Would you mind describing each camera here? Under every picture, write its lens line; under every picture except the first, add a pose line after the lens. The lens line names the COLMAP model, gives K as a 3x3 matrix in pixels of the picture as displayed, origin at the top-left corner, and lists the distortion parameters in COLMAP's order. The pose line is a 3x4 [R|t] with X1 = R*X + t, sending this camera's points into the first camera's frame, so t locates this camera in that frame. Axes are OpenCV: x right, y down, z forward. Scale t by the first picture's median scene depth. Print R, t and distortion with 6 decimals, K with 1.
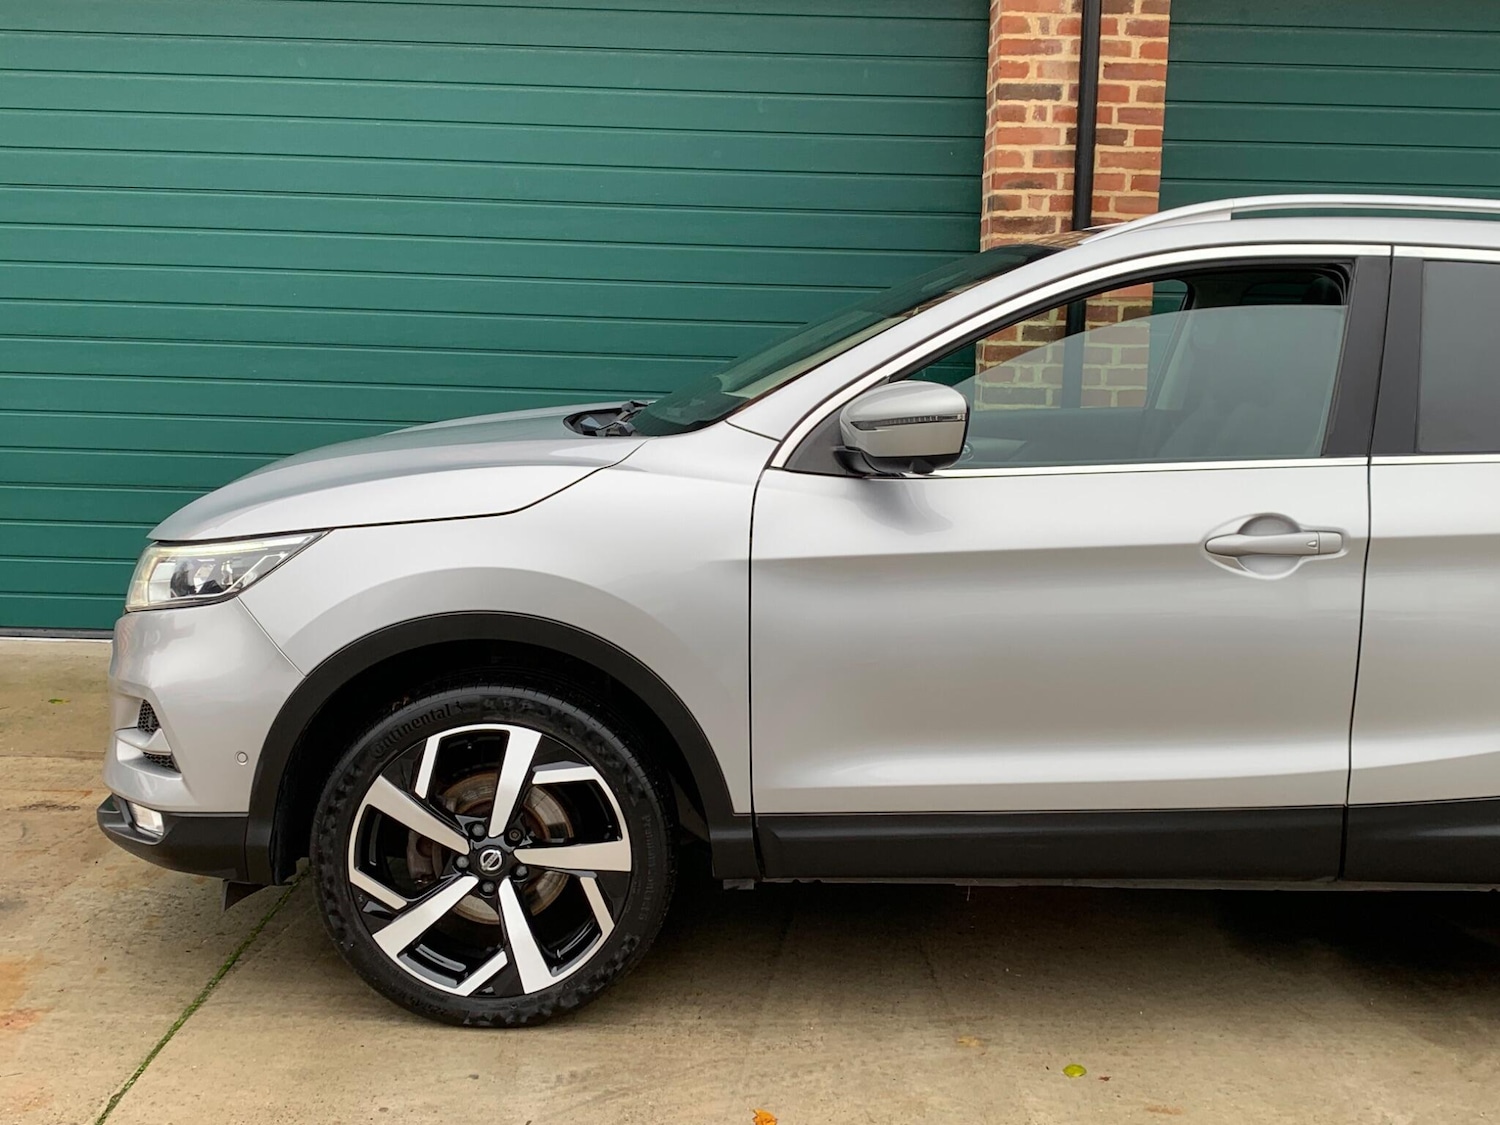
lens RADIAL K [[1753.0, 0, 746.2], [0, 1753.0, 552.6], [0, 0, 1]] dist [0.025375, 0.000000]
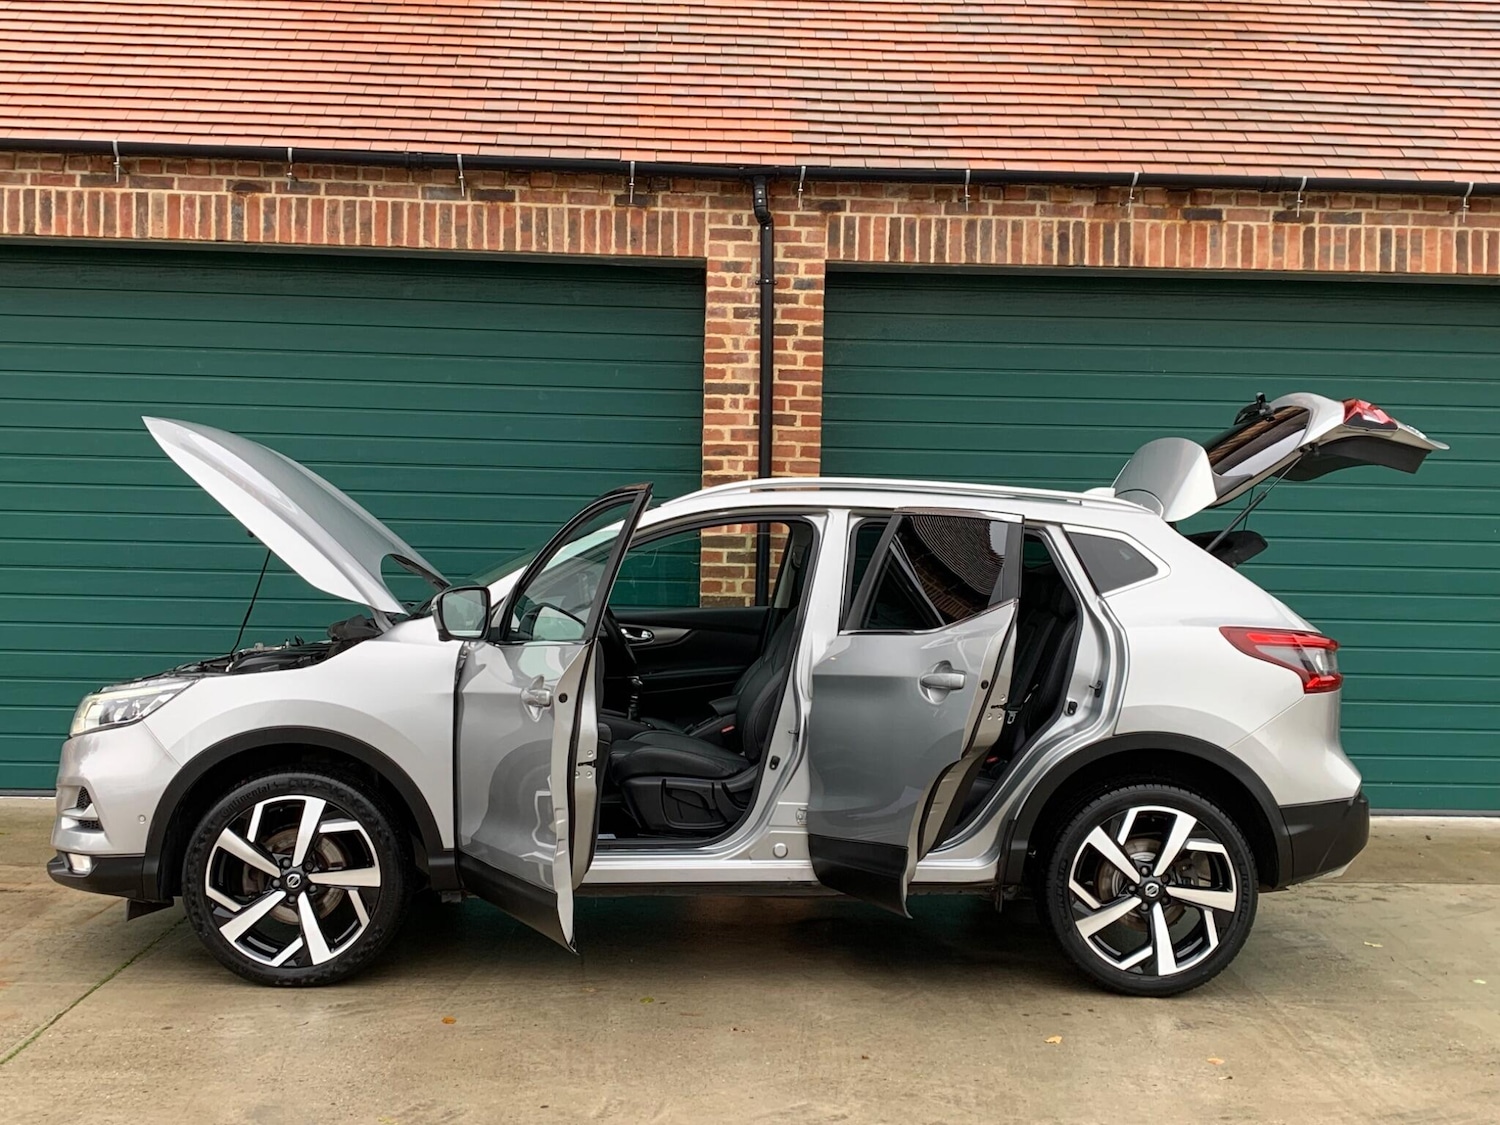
lens RADIAL K [[1753.0, 0, 740.9], [0, 1753.0, 561.3], [0, 0, 1]] dist [0.025375, 0.000000]
pose [[0.998965, -0.004829, 0.045224, 0.108986], [0.010365, 0.992354, -0.122990, 0.047301], [-0.044284, 0.123331, 0.991377, -0.373924]]
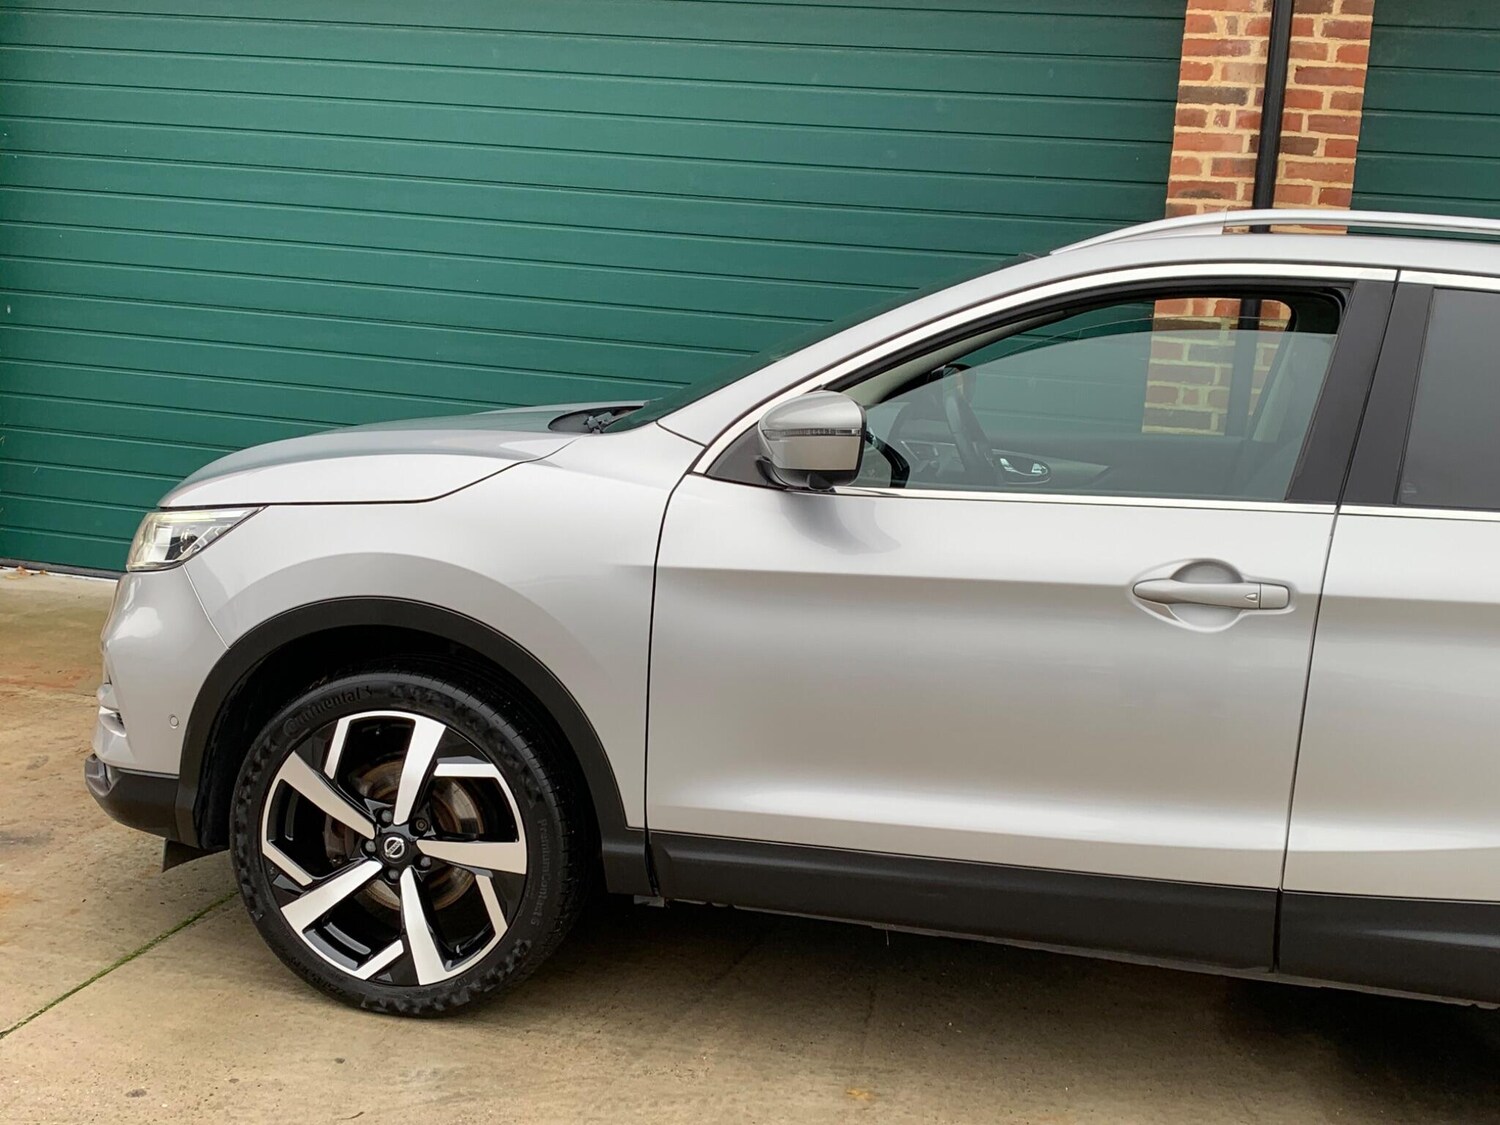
lens RADIAL K [[1753.0, 0, 764.6], [0, 1753.0, 550.1], [0, 0, 1]] dist [0.025375, 0.000000]
pose [[0.976143, 0.074347, -0.204004, 0.138114], [-0.074730, 0.997187, 0.005838, -0.008114], [0.203864, 0.009547, 0.978953, 0.035427]]
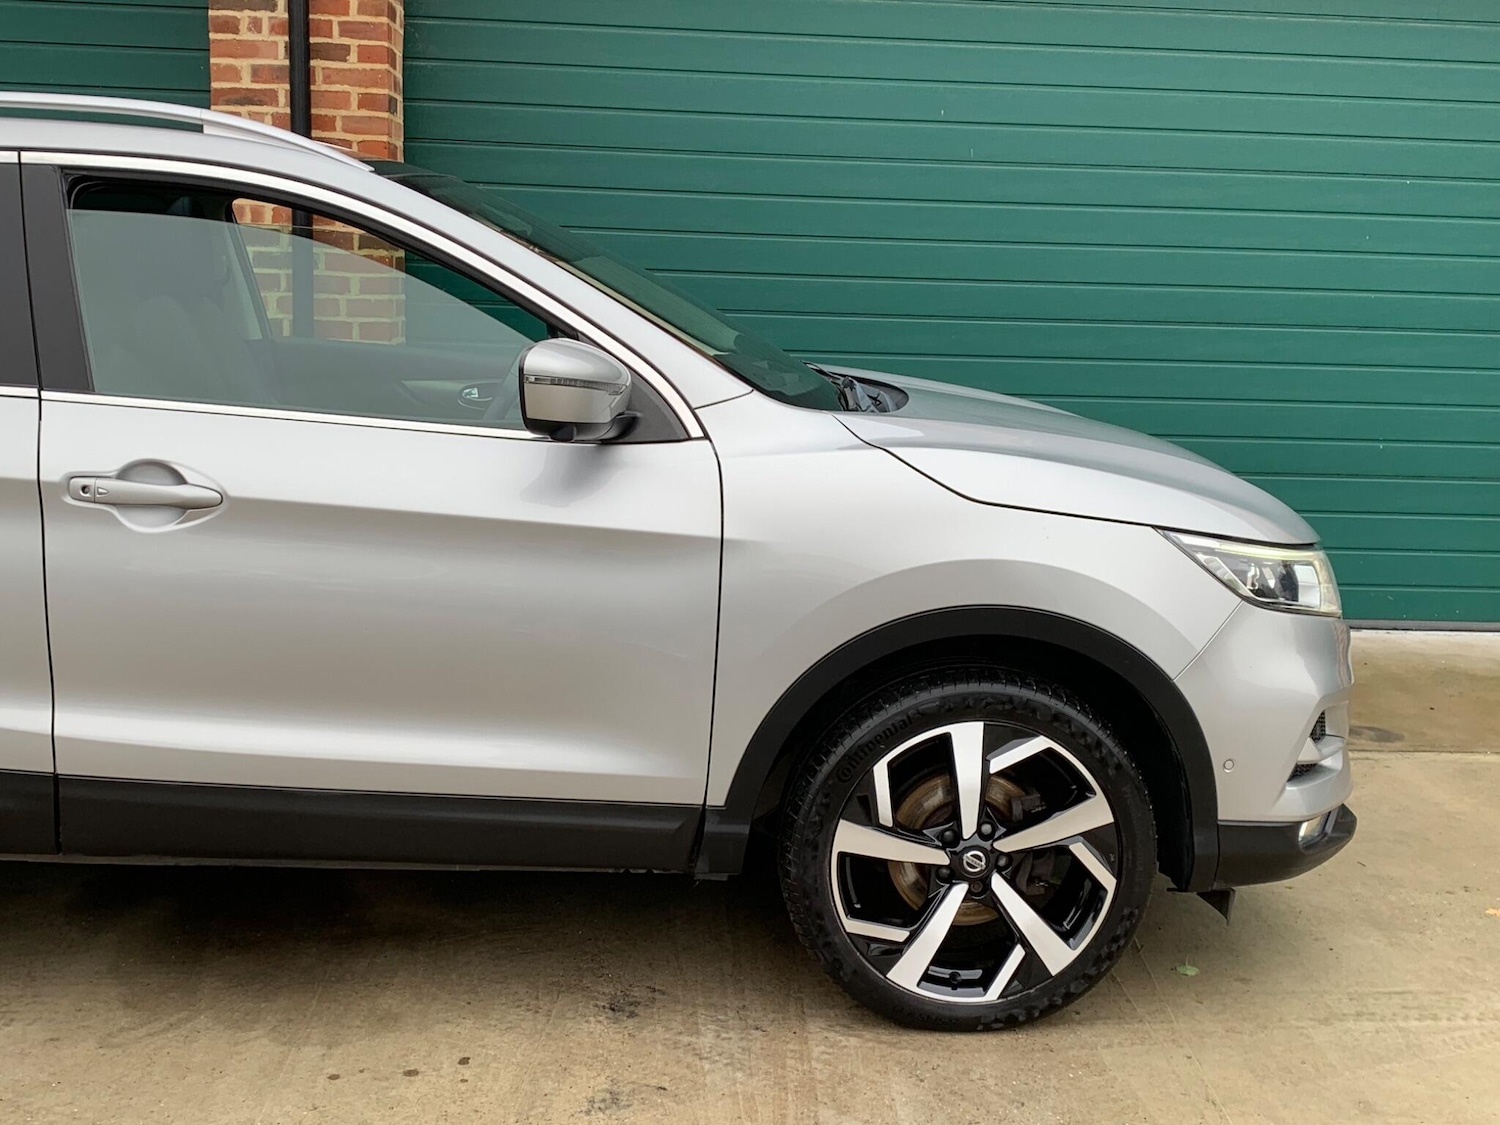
lens RADIAL K [[1753.0, 0, 779.5], [0, 1753.0, 566.1], [0, 0, 1]] dist [0.025375, 0.000000]
pose [[0.997345, -0.004394, 0.072686, 0.379511], [0.001631, 0.999275, 0.038031, 0.004818], [-0.072800, -0.037811, 0.996630, 0.026062]]
